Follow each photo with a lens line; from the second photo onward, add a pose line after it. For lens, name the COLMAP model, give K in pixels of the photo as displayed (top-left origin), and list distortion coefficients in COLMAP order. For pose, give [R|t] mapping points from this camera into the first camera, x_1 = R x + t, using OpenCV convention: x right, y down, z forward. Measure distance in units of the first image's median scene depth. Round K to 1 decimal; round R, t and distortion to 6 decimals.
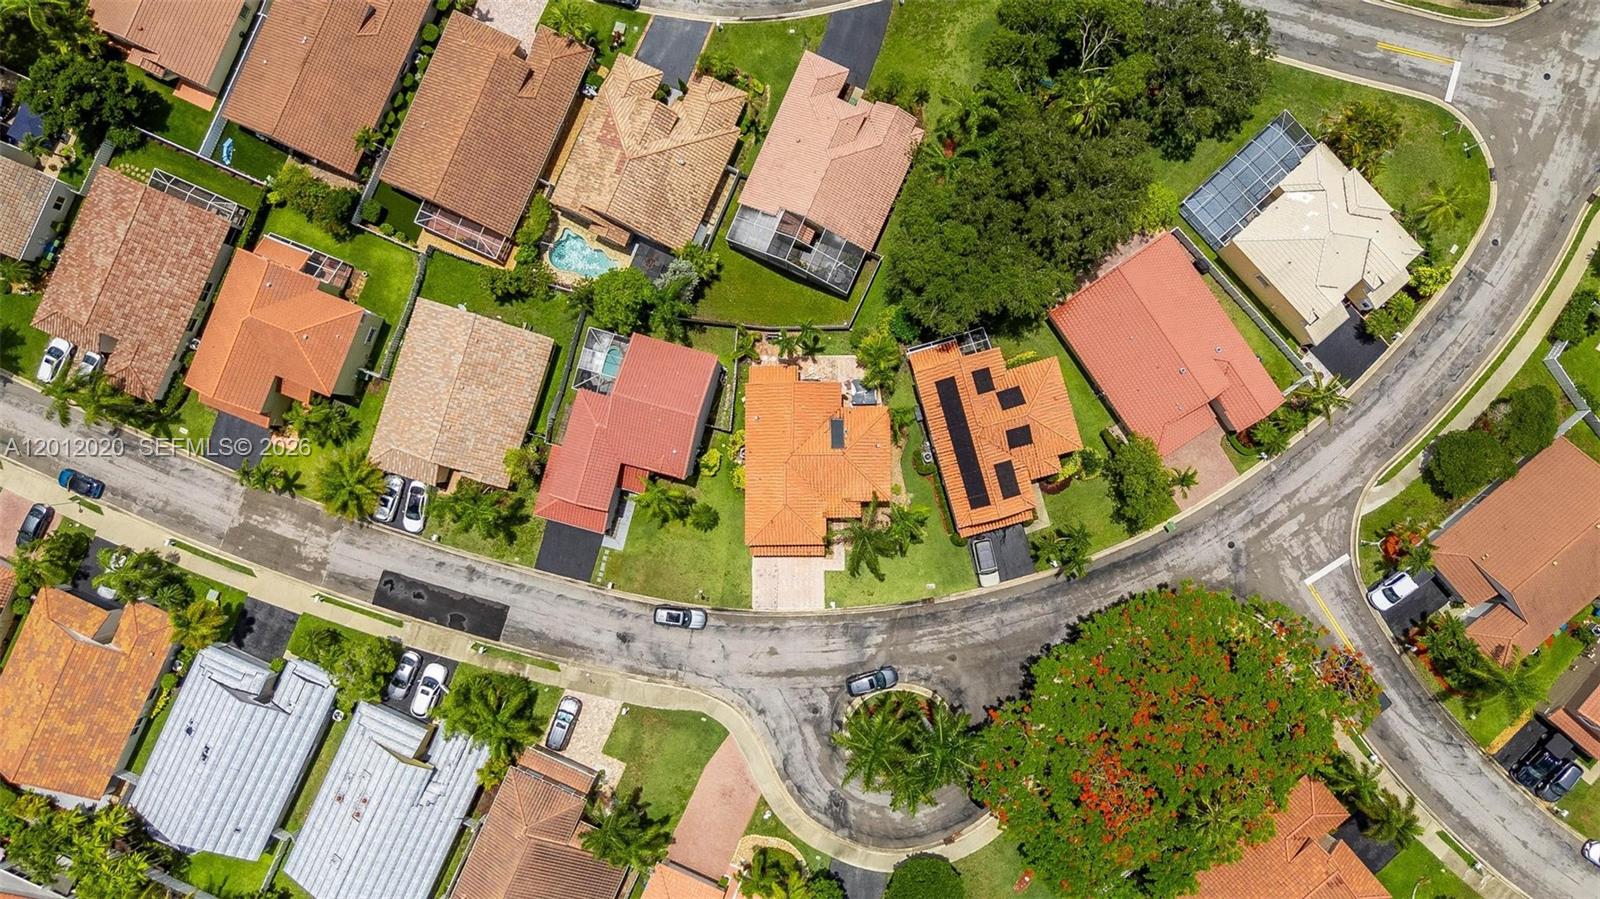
lens RADIAL K [[1189.7, 0, 799.9], [0, 1189.7, 444.5], [0, 0, 1]] dist [0.082217, -0.096803]
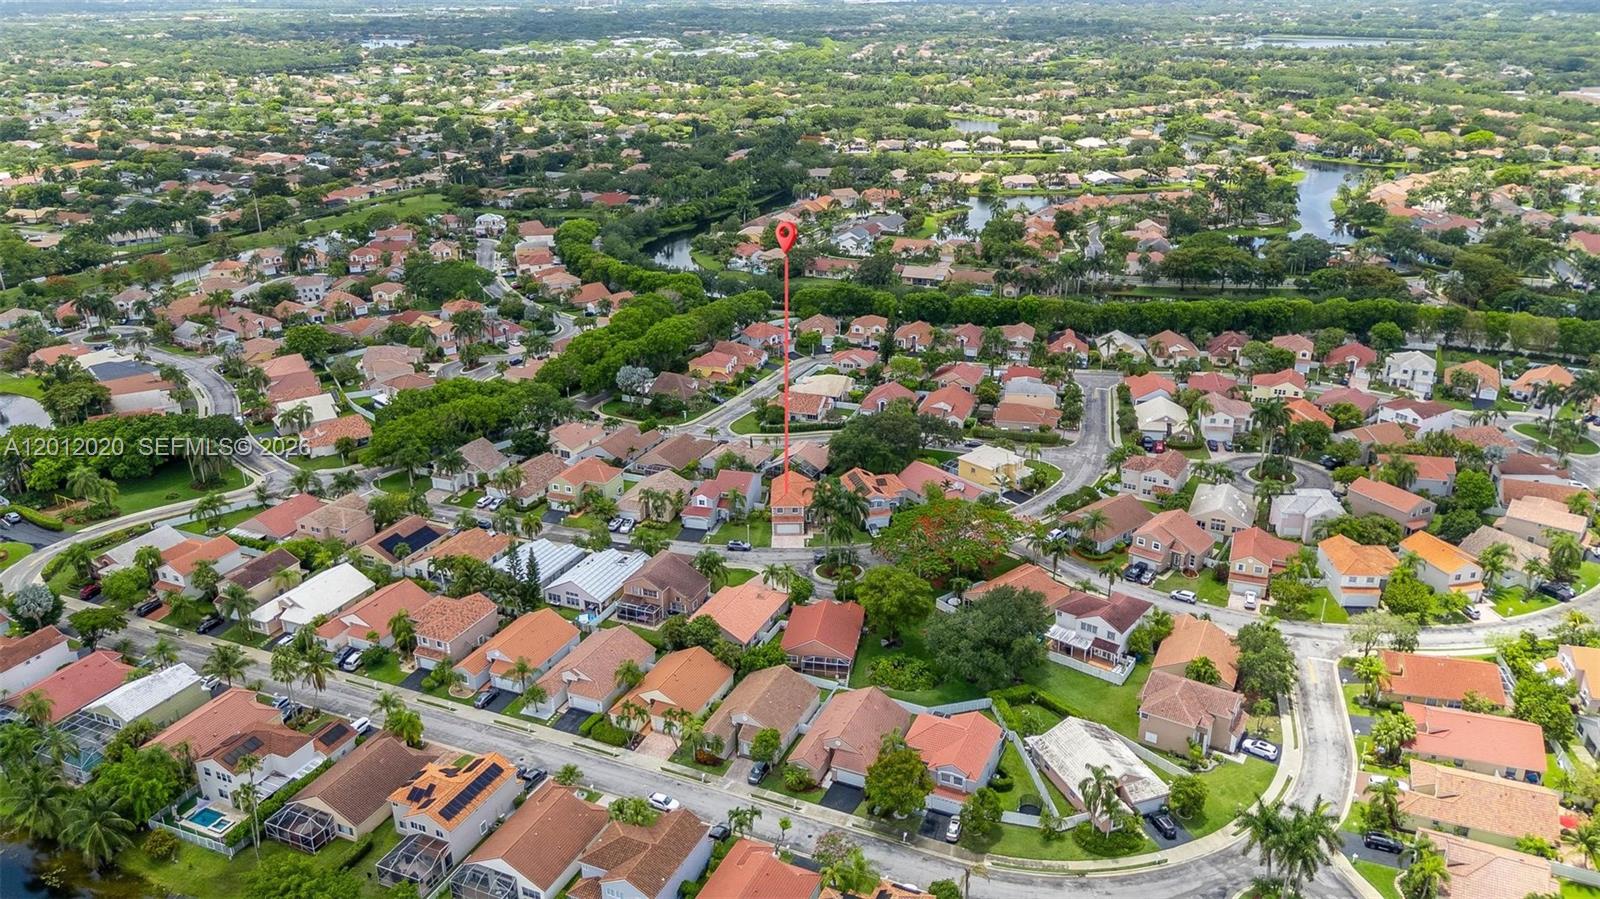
lens RADIAL K [[1179.2, 0, 803.6], [0, 1179.2, 451.9], [0, 0, 1]] dist [0.074934, -0.081421]
pose [[0.999978, 0.005051, 0.004269, 0.009010], [0.001940, 0.392944, -0.919560, 2.119151], [-0.006322, 0.919548, 0.392926, -0.036469]]
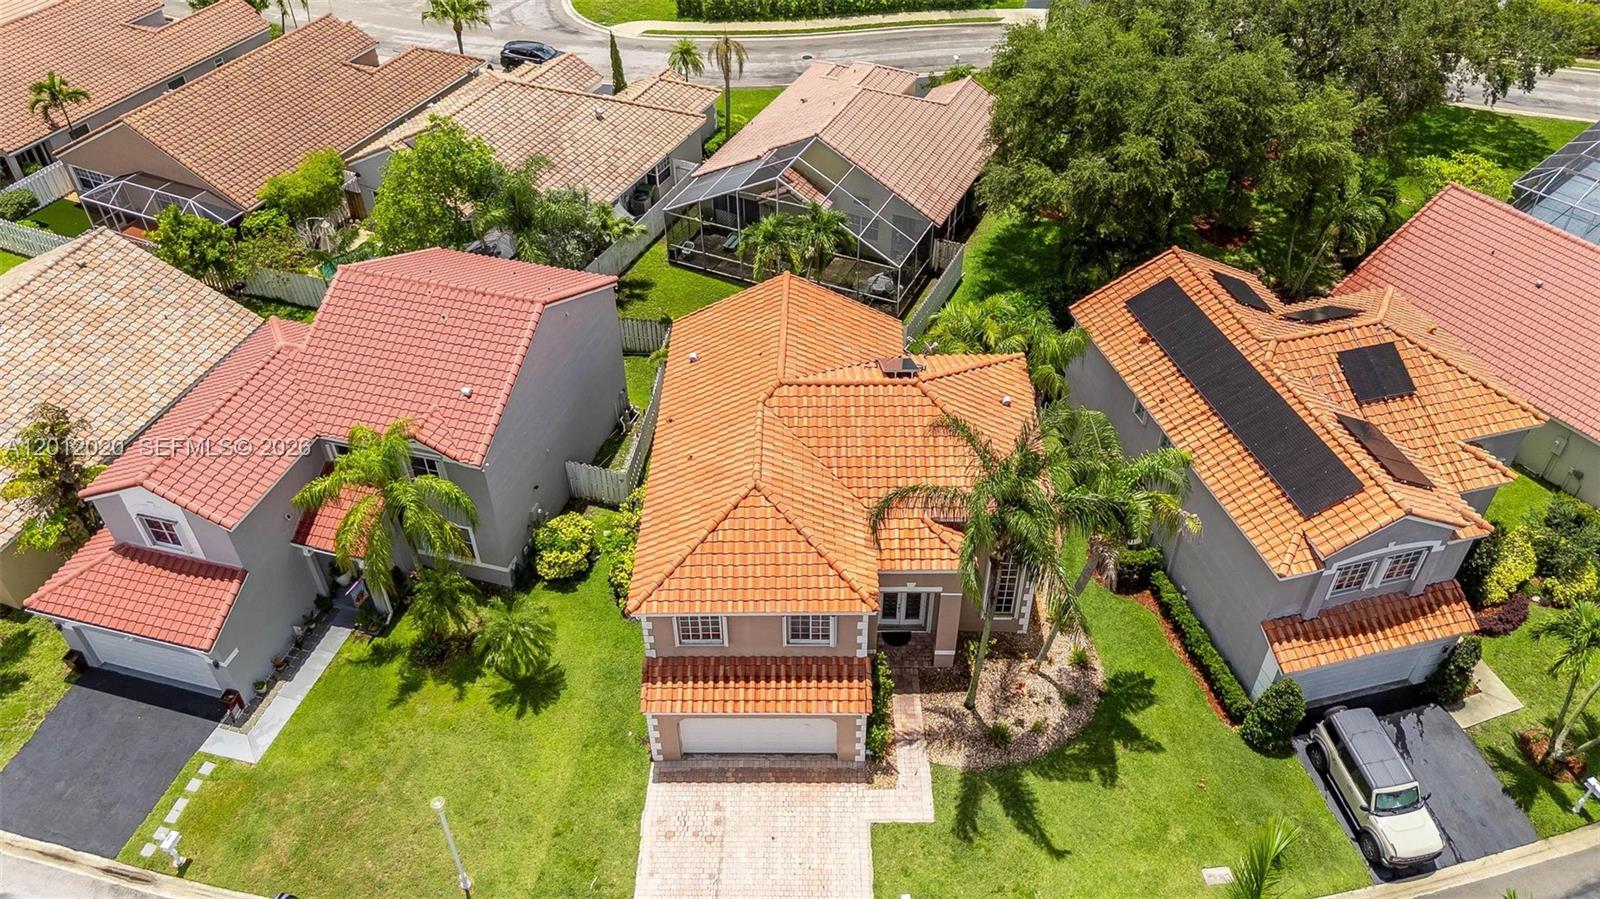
lens RADIAL K [[1179.2, 0, 803.6], [0, 1179.2, 451.9], [0, 0, 1]] dist [0.074934, -0.081421]
pose [[0.999886, 0.014995, -0.001984, 0.002057], [-0.011553, 0.672440, -0.740061, 0.275487], [-0.009763, 0.739999, 0.672537, 0.715395]]
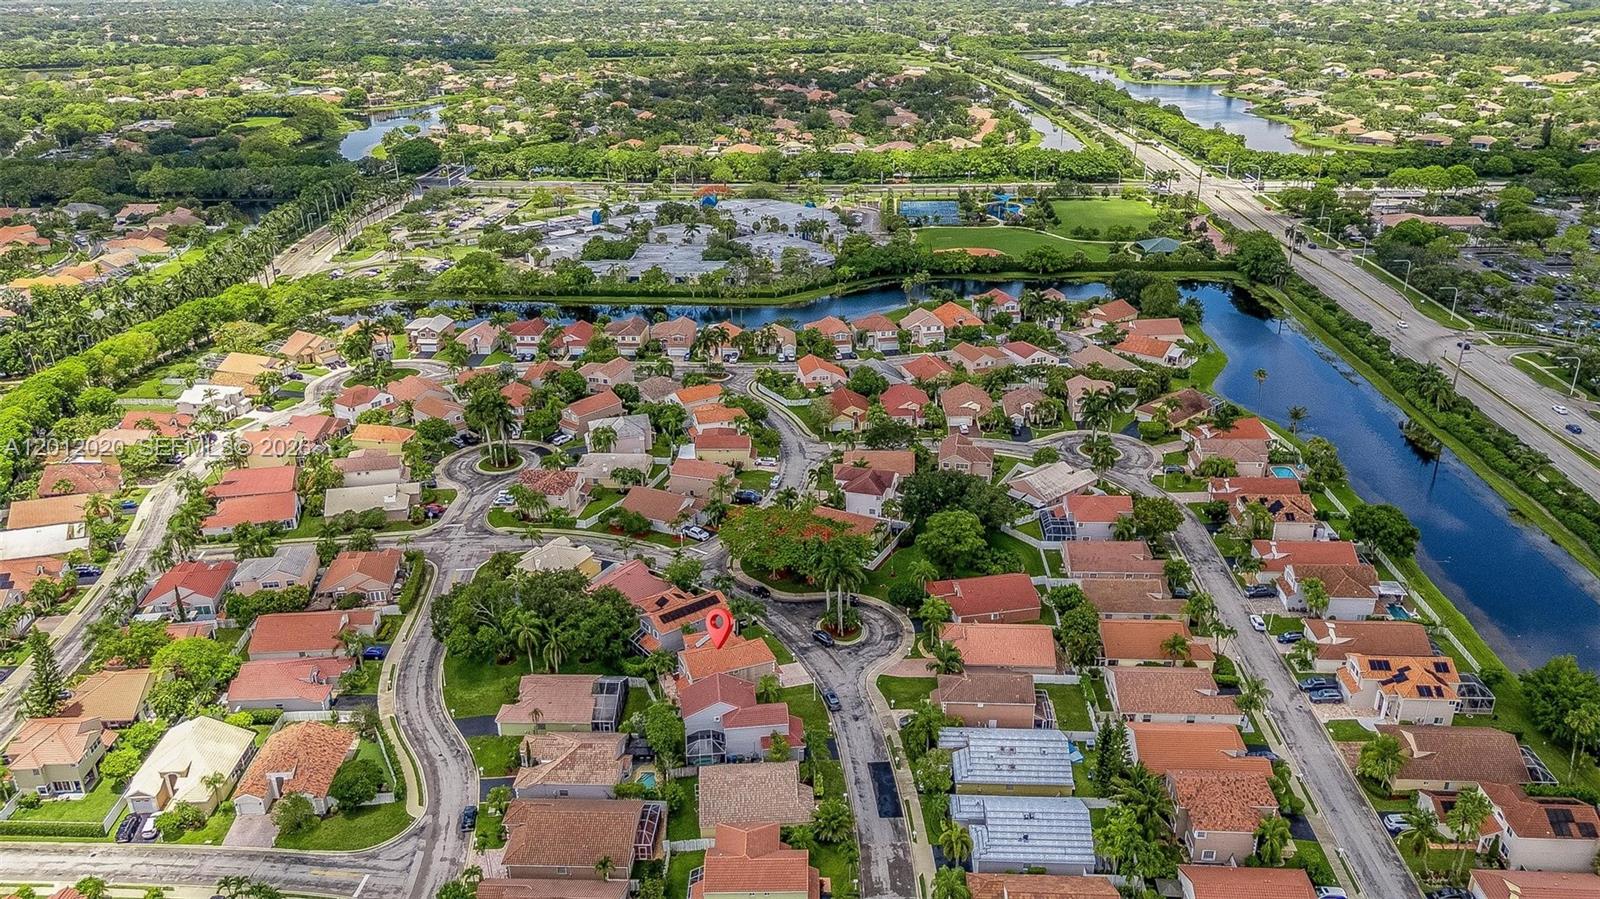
lens RADIAL K [[1179.2, 0, 803.6], [0, 1179.2, 451.9], [0, 0, 1]] dist [0.074934, -0.081421]
pose [[-0.369690, -0.345601, 0.862490, -1.464138], [0.929154, -0.139054, 0.342545, -0.440535], [0.001549, 0.928022, 0.372523, 0.011397]]
